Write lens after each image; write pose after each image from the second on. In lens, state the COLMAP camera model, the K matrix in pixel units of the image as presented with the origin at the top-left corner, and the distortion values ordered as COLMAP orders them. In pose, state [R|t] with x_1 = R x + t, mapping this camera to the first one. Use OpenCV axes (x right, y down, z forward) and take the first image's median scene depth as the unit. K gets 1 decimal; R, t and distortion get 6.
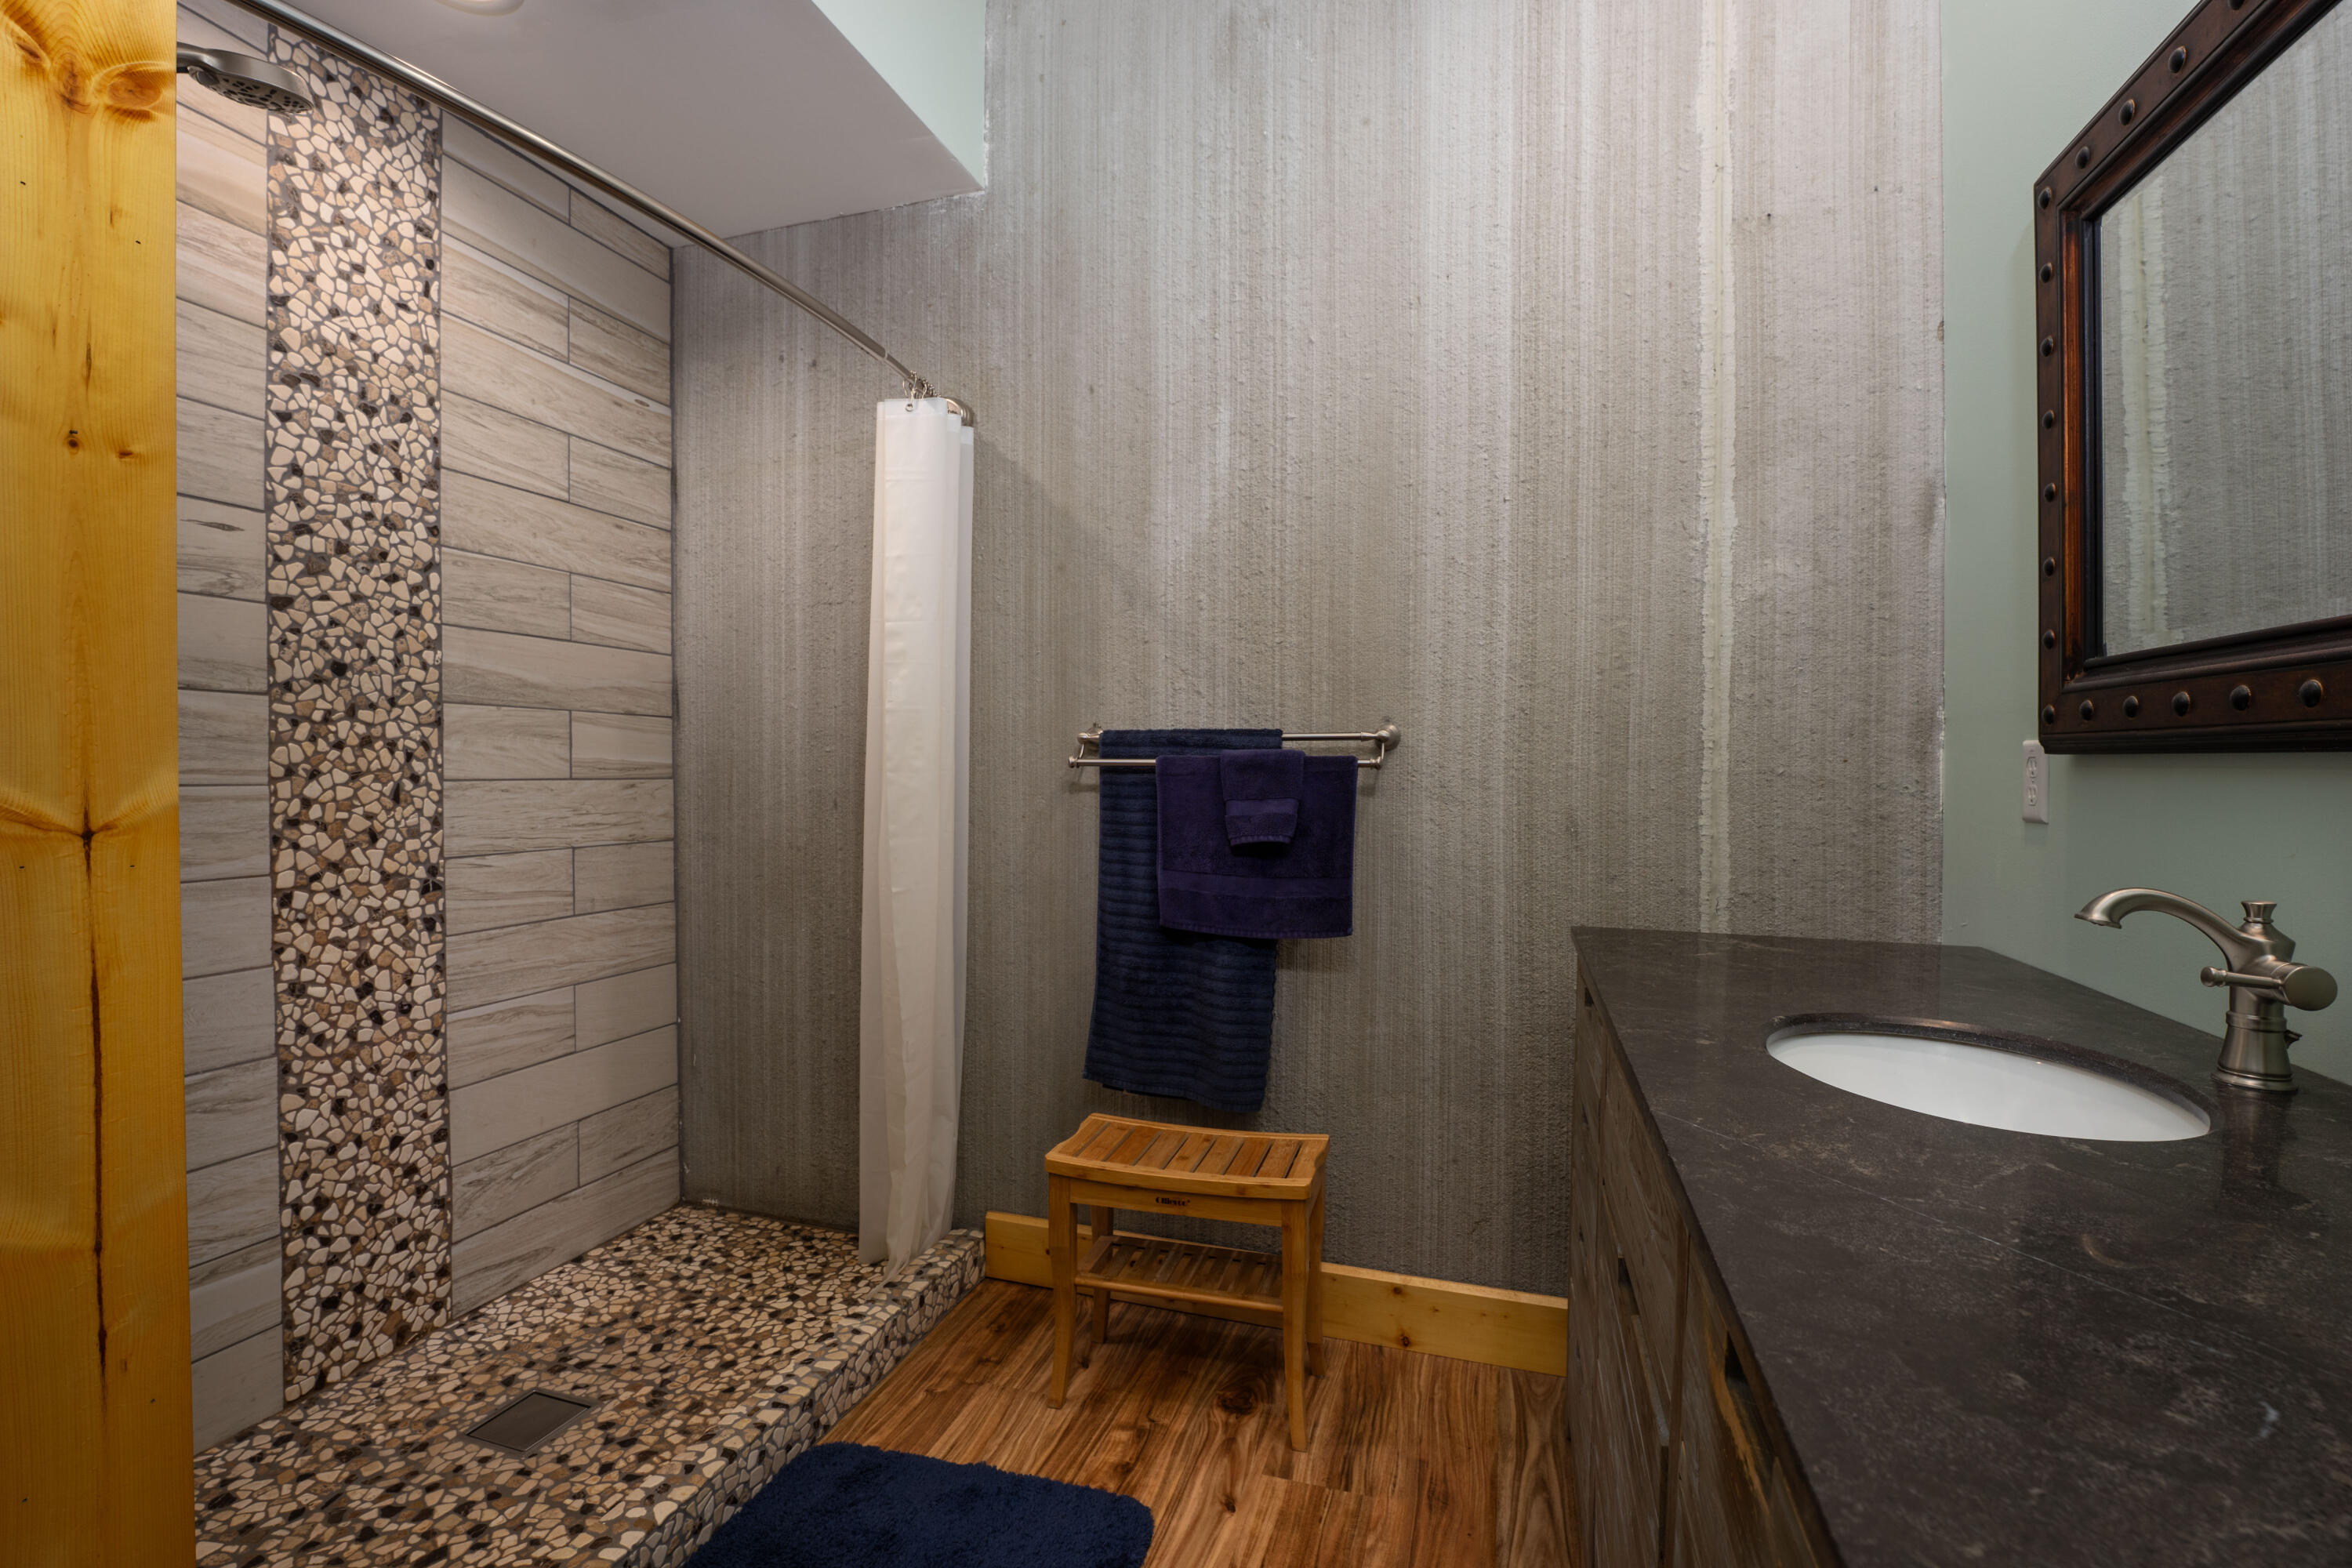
lens RADIAL K [[1050.0, 0, 1174.7], [0, 1050.0, 781.3], [0, 0, 1]] dist [-0.018760, -0.000160]
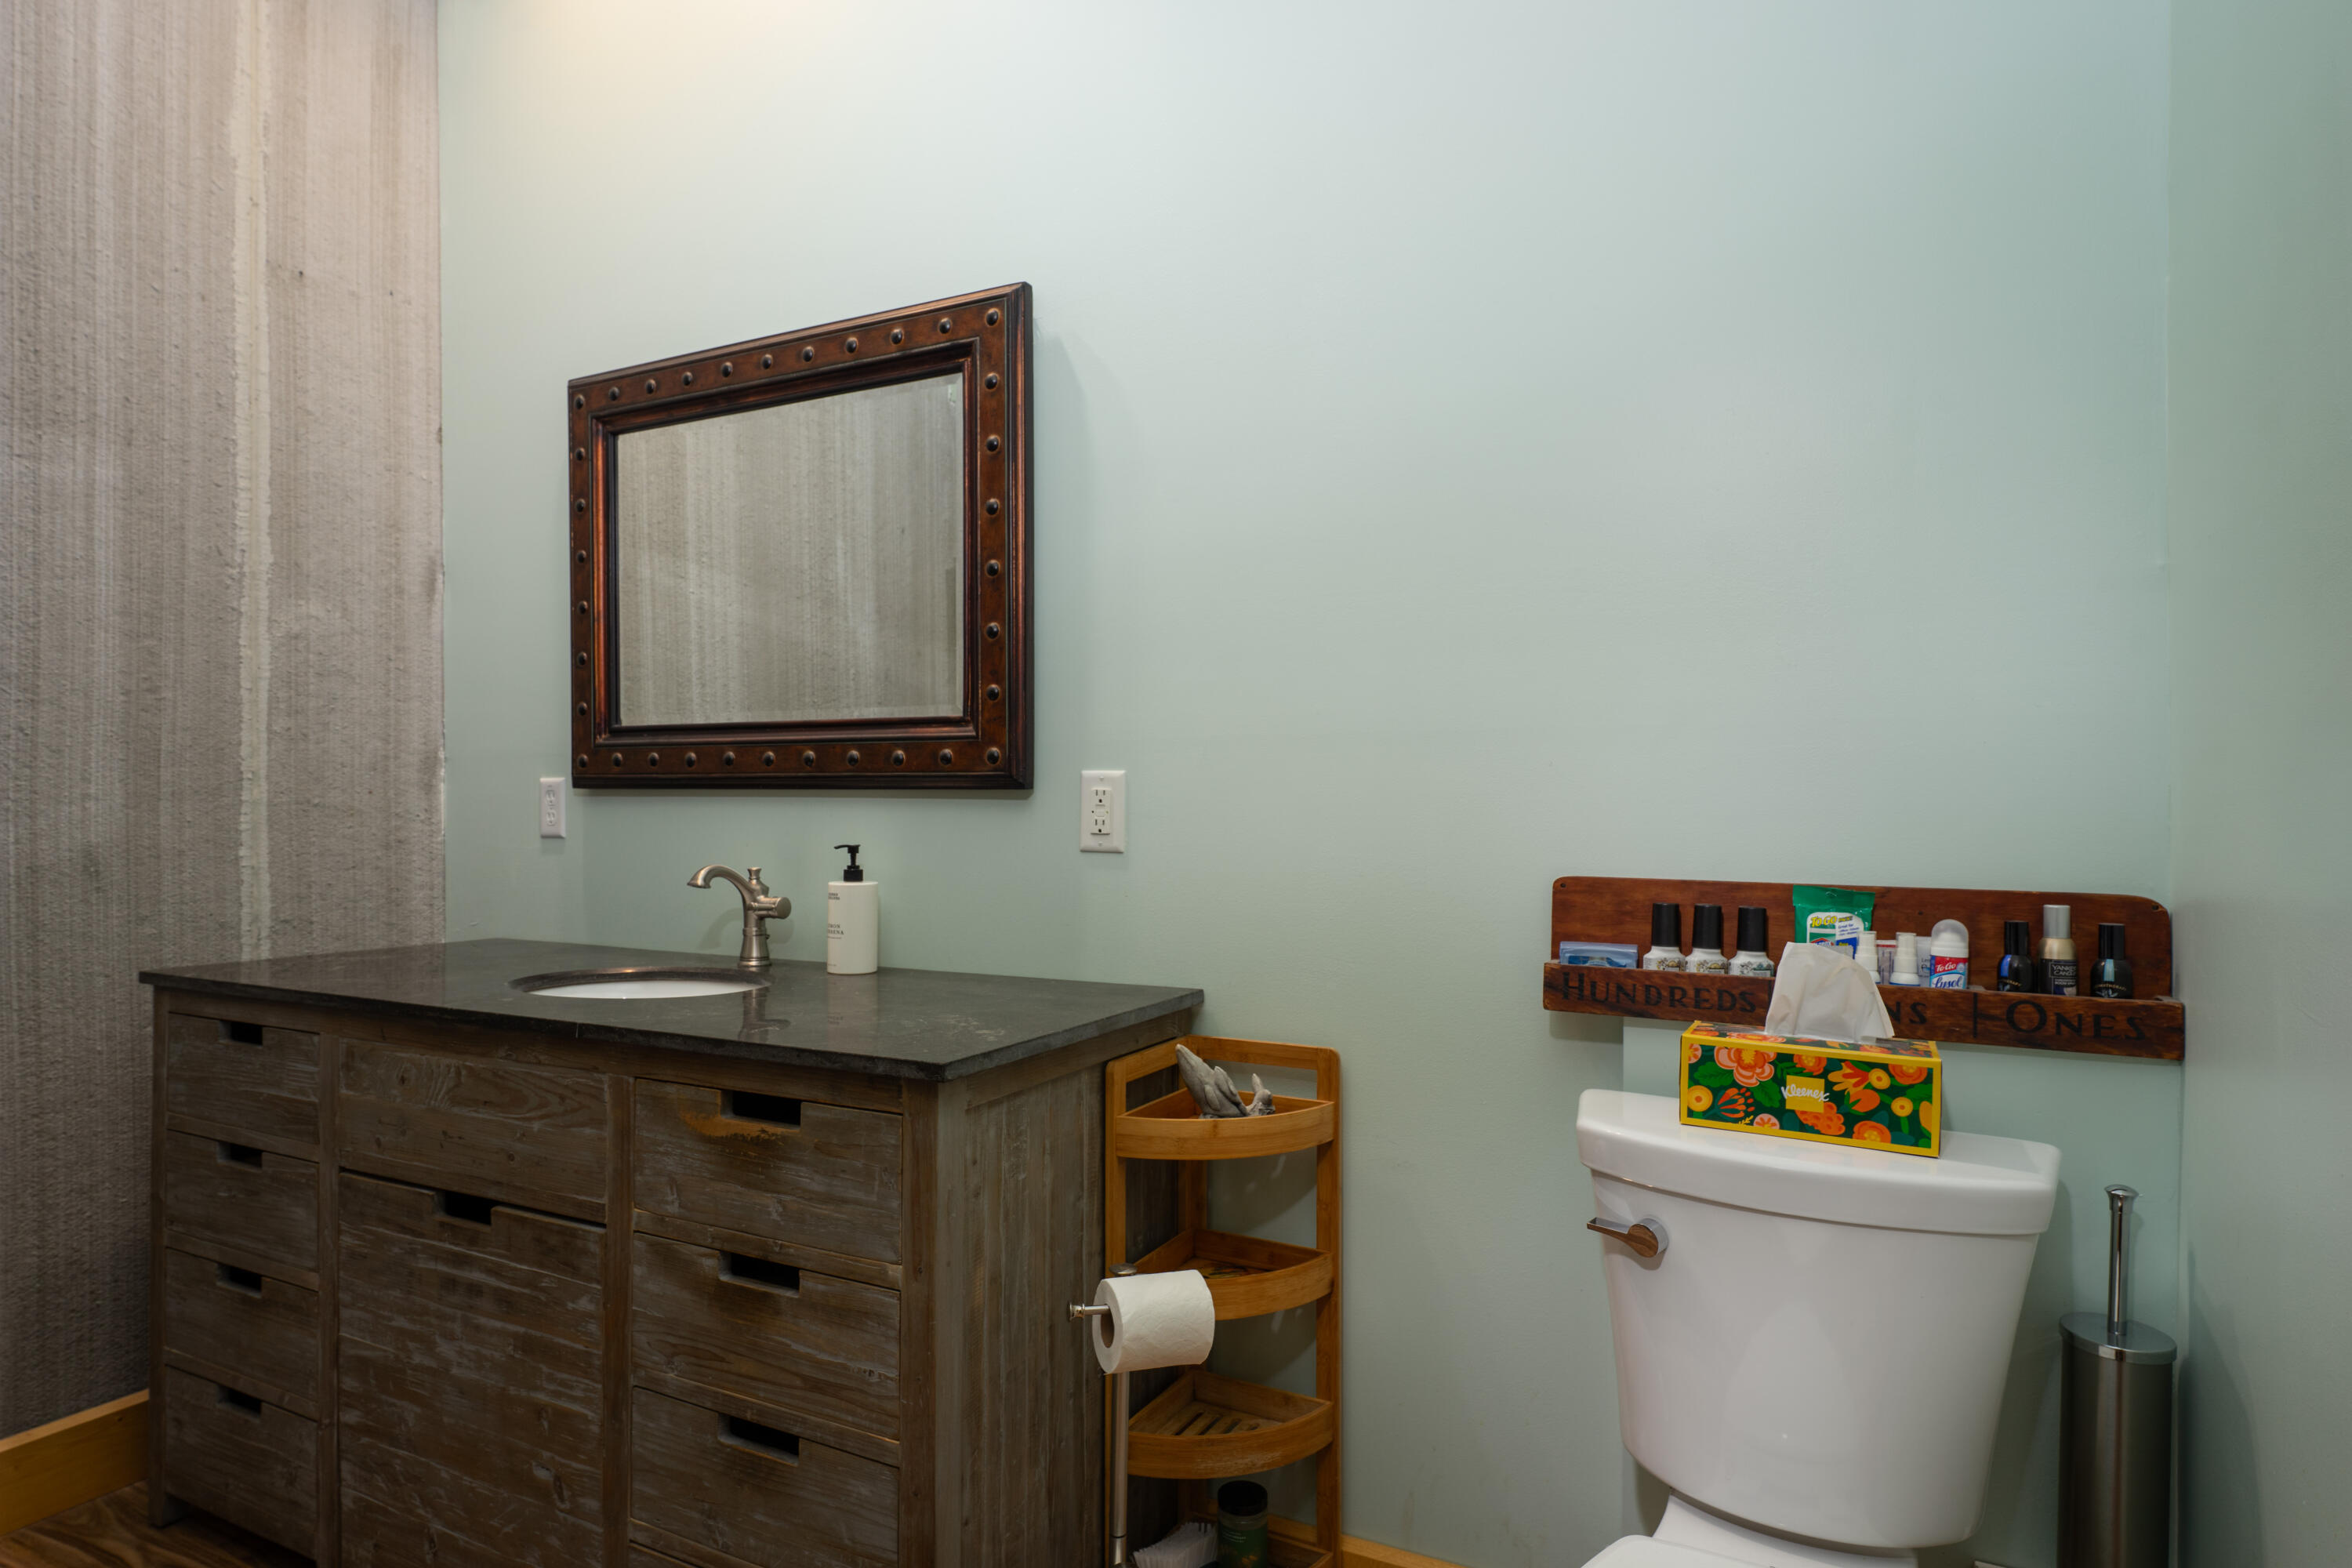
lens RADIAL K [[1278.1, 0, 1176.1], [0, 1278.1, 791.8], [0, 0, 1]] dist [-0.000010, -0.000029]
pose [[0.163938, 0.005218, 0.986457, -0.552791], [0.014267, 0.999869, -0.007660, 0.002680], [-0.986367, 0.015330, 0.163842, -0.078012]]
